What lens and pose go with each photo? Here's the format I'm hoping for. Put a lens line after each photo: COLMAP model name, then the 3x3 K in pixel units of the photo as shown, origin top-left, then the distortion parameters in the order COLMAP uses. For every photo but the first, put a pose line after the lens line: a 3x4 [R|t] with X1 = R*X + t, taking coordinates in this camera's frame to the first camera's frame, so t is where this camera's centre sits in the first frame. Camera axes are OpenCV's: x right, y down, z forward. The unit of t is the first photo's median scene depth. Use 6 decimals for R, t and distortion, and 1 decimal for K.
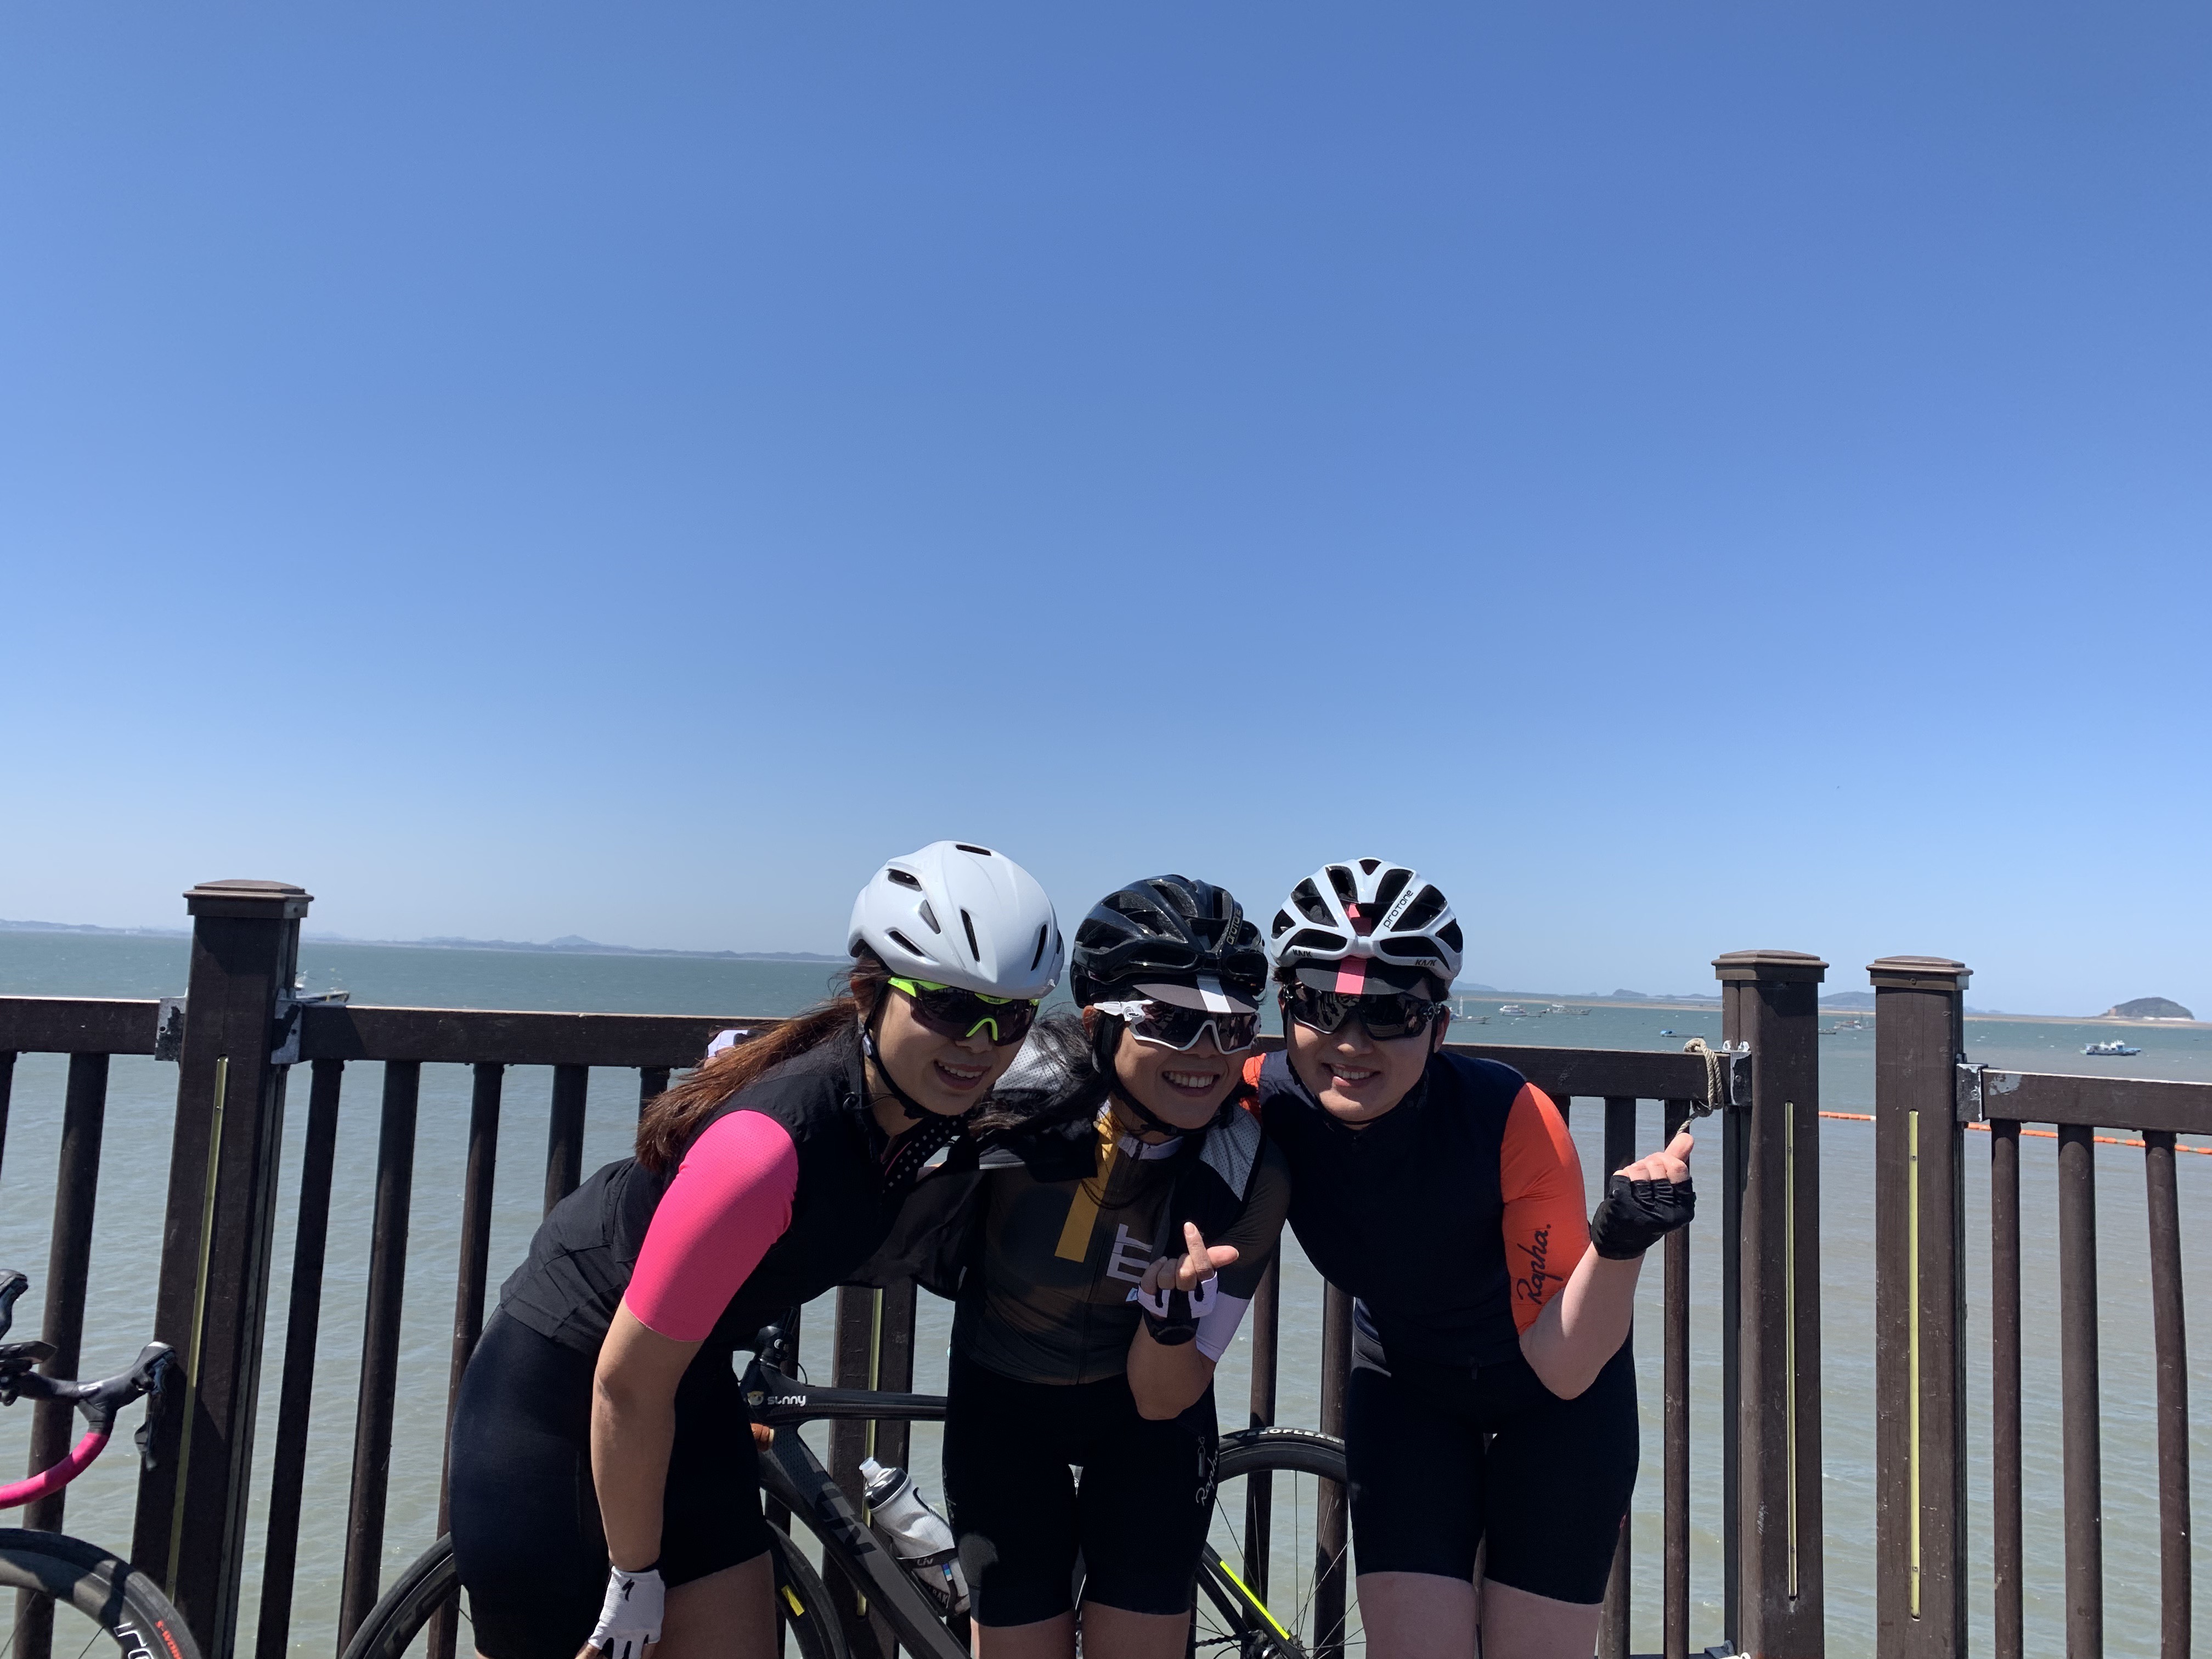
lens RADIAL K [[1683.3, 0, 1123.1], [0, 1683.3, 819.9], [0, 0, 1]] dist [0.001359, 0.003895]
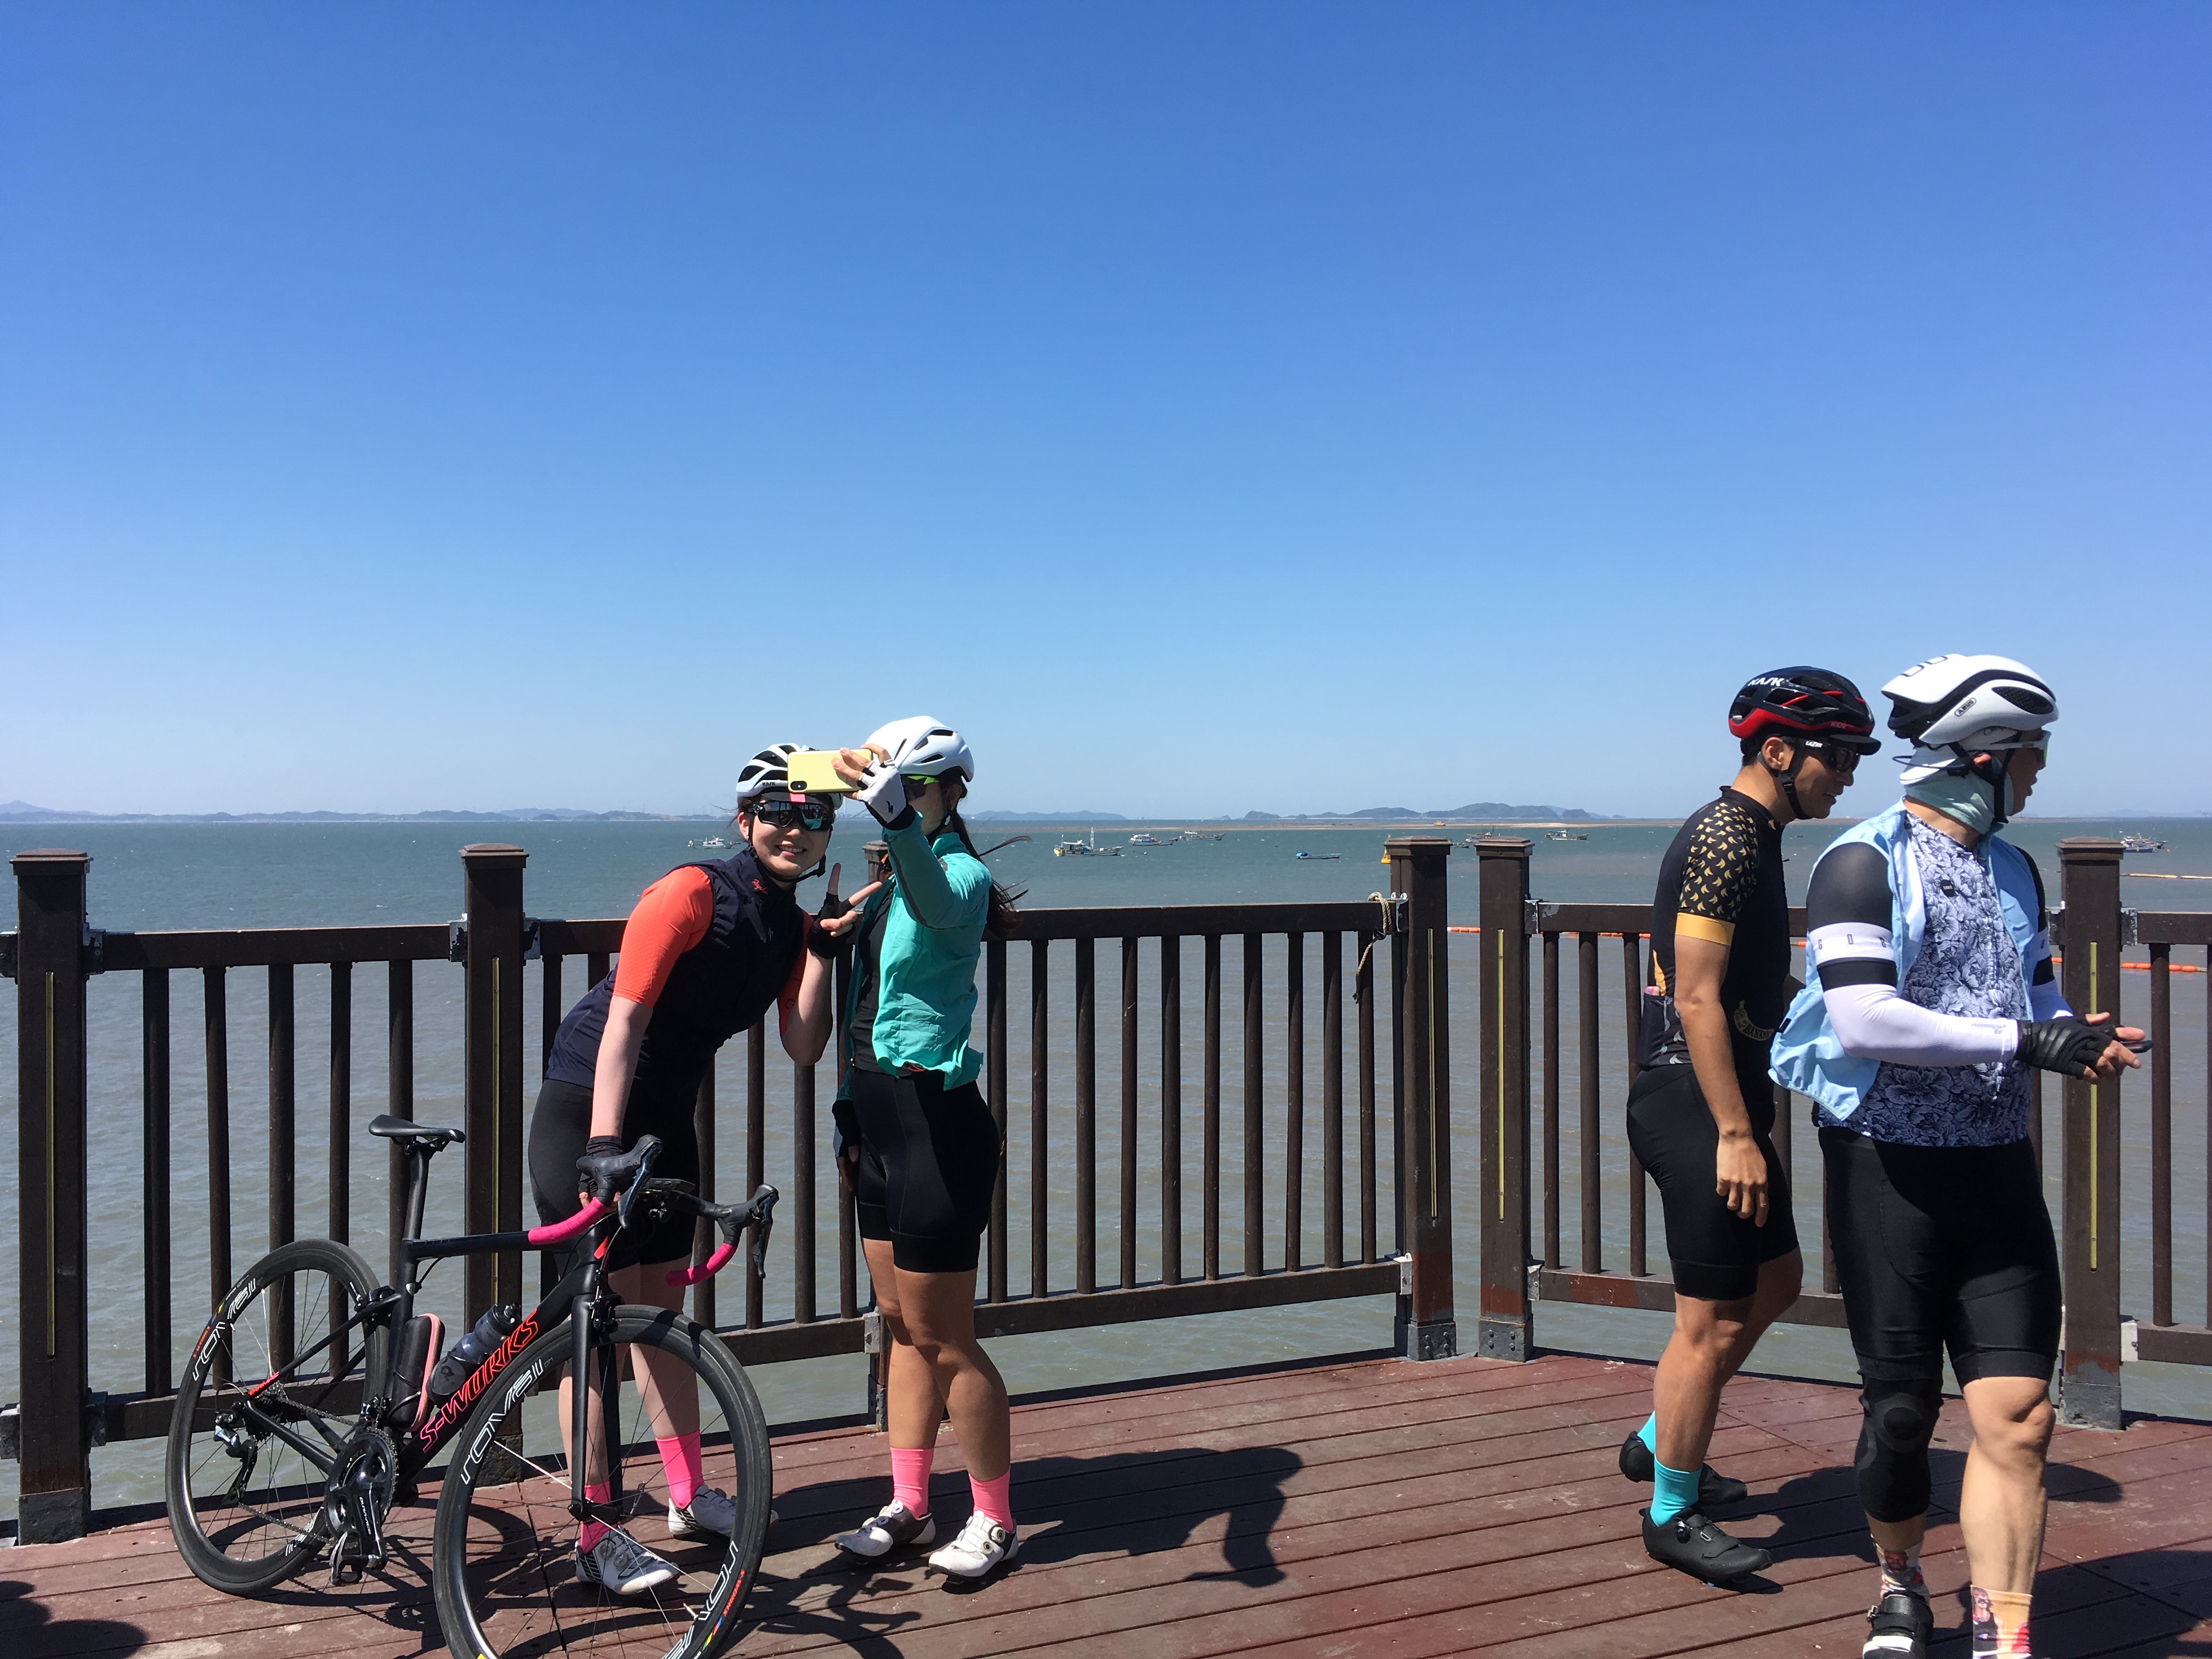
lens RADIAL K [[1857.3, 0, 1100.6], [0, 1857.3, 833.6], [0, 0, 1]] dist [0.016067, 0.006374]
pose [[0.978254, -0.046621, 0.202102, -0.285447], [0.025441, 0.994024, 0.106158, -0.126726], [-0.205843, -0.098708, 0.973594, -0.700120]]
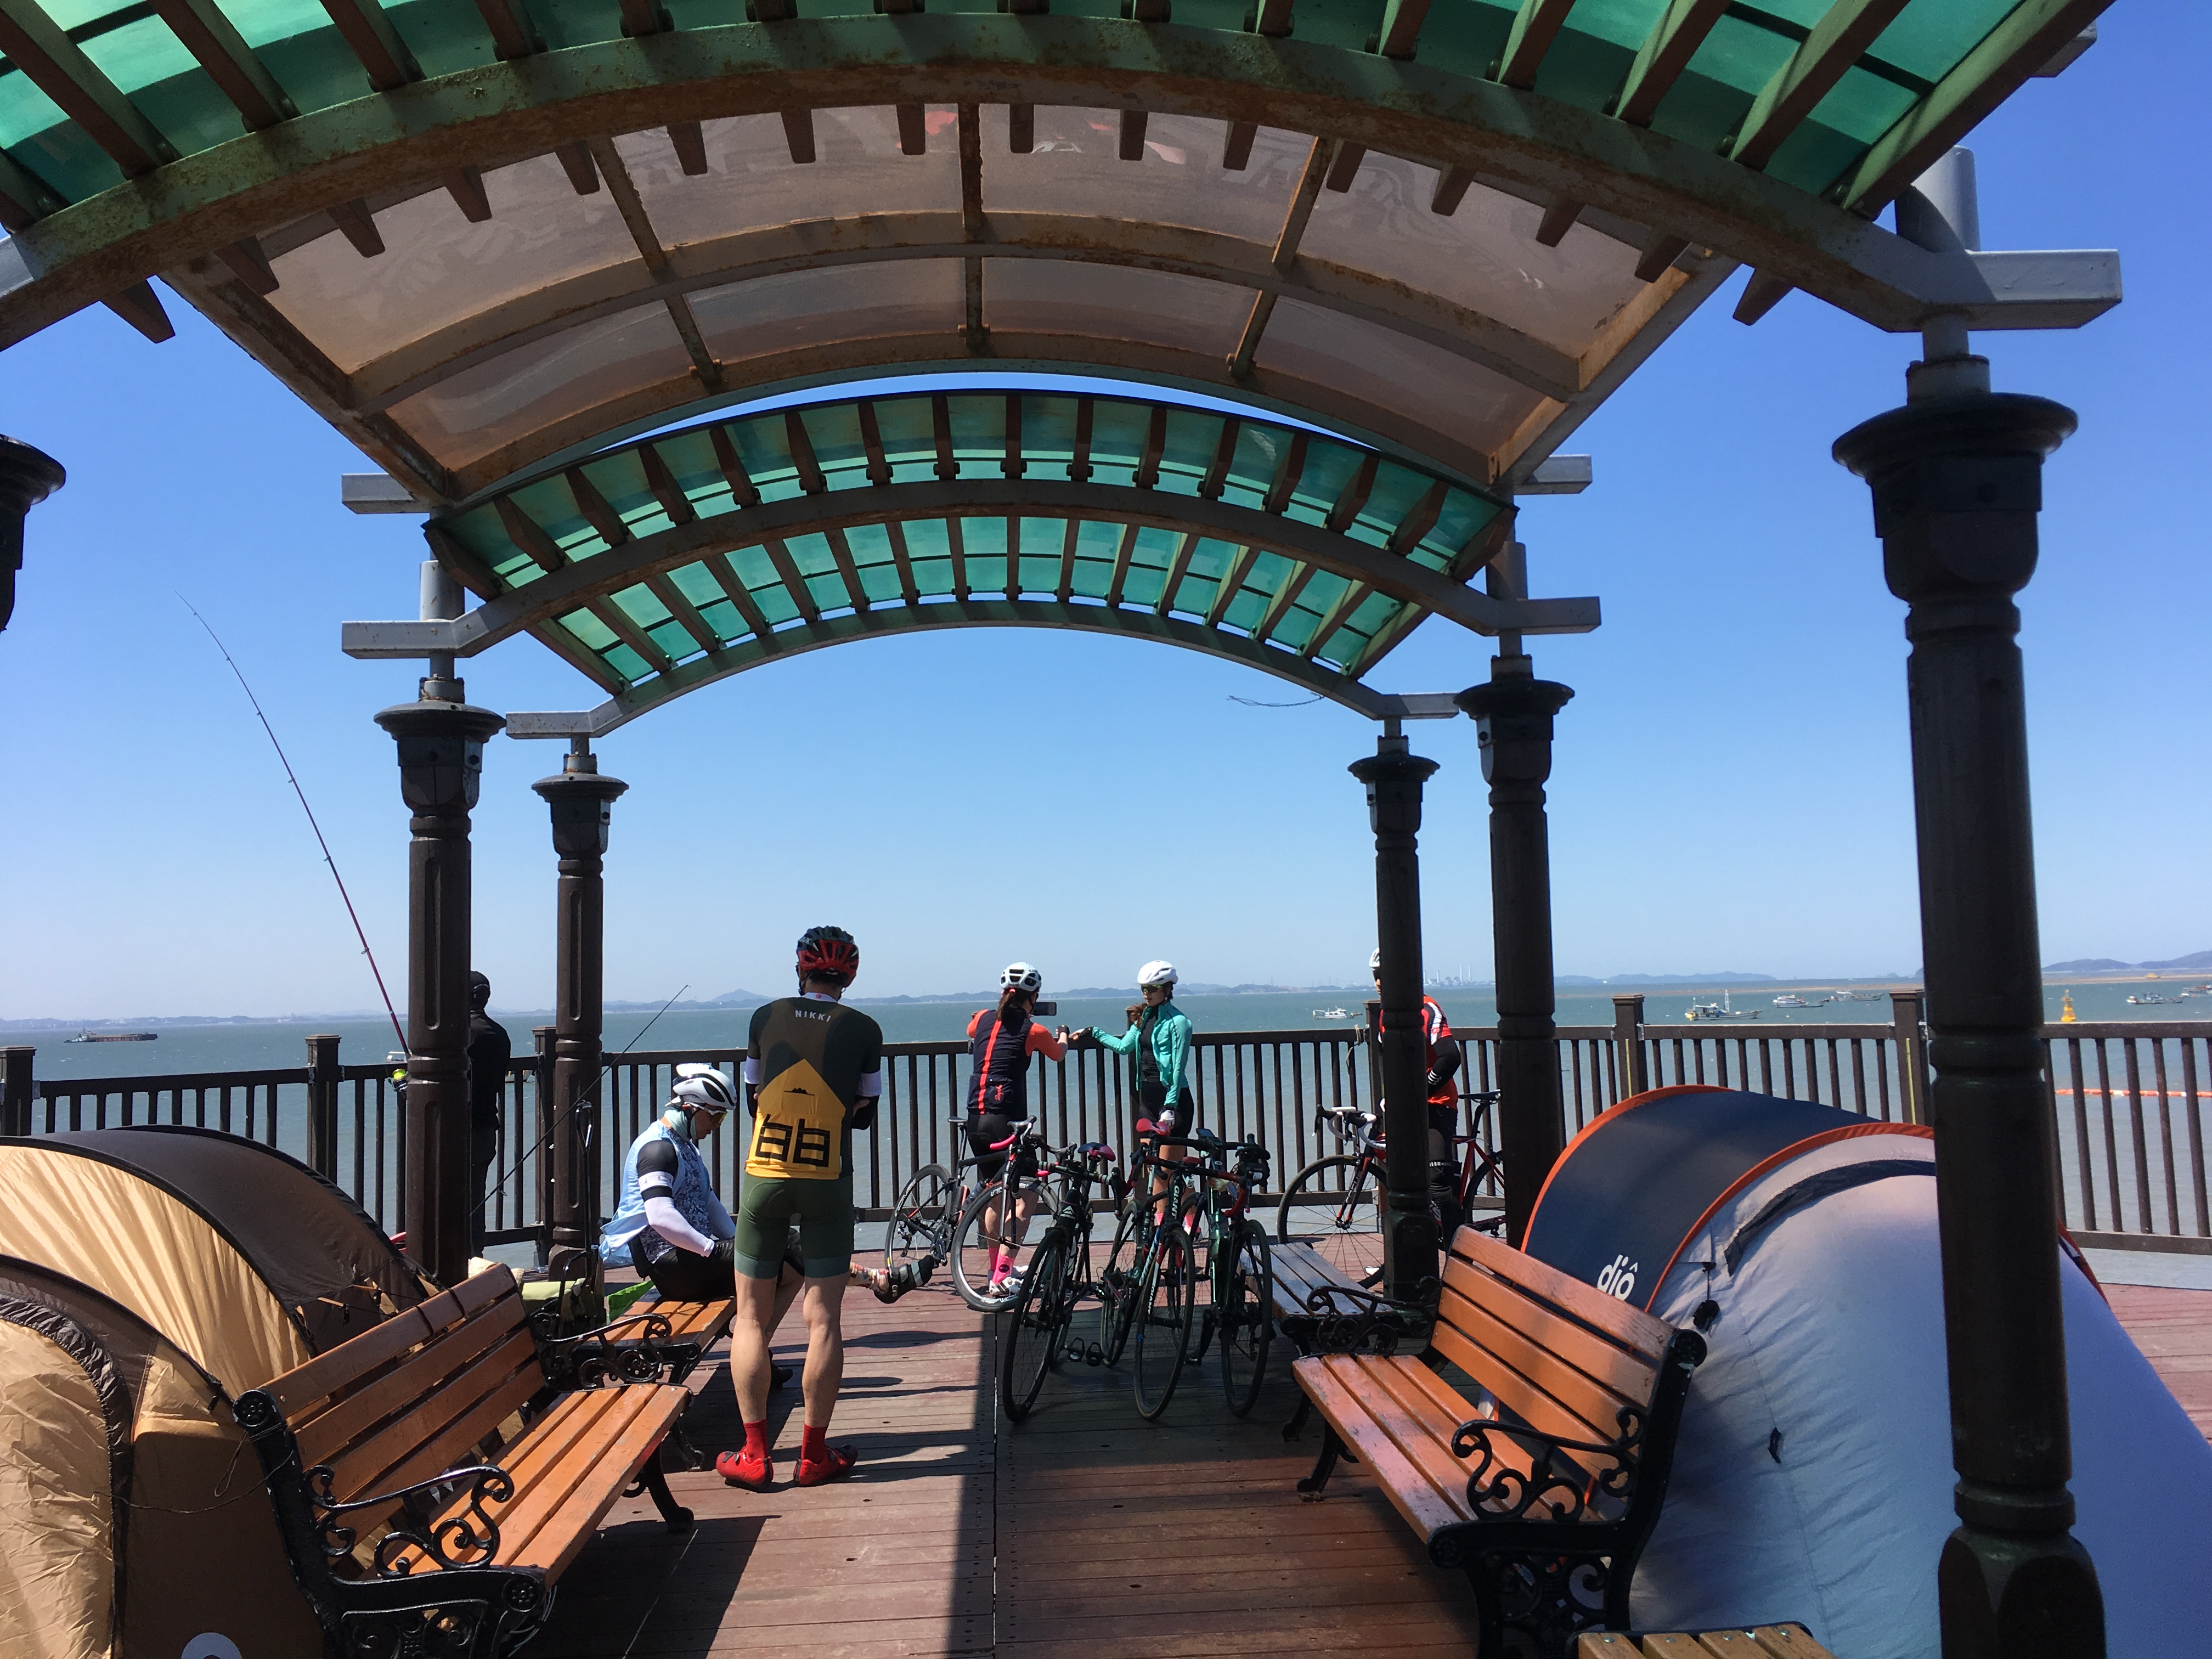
lens RADIAL K [[1857.3, 0, 1106.6], [0, 1857.3, 826.4], [0, 0, 1]] dist [0.016067, 0.006374]
pose [[0.989391, -0.081000, -0.120598, 0.336191], [0.080880, 0.996706, -0.005900, -0.329956], [0.120678, -0.003916, 0.992684, -3.173808]]
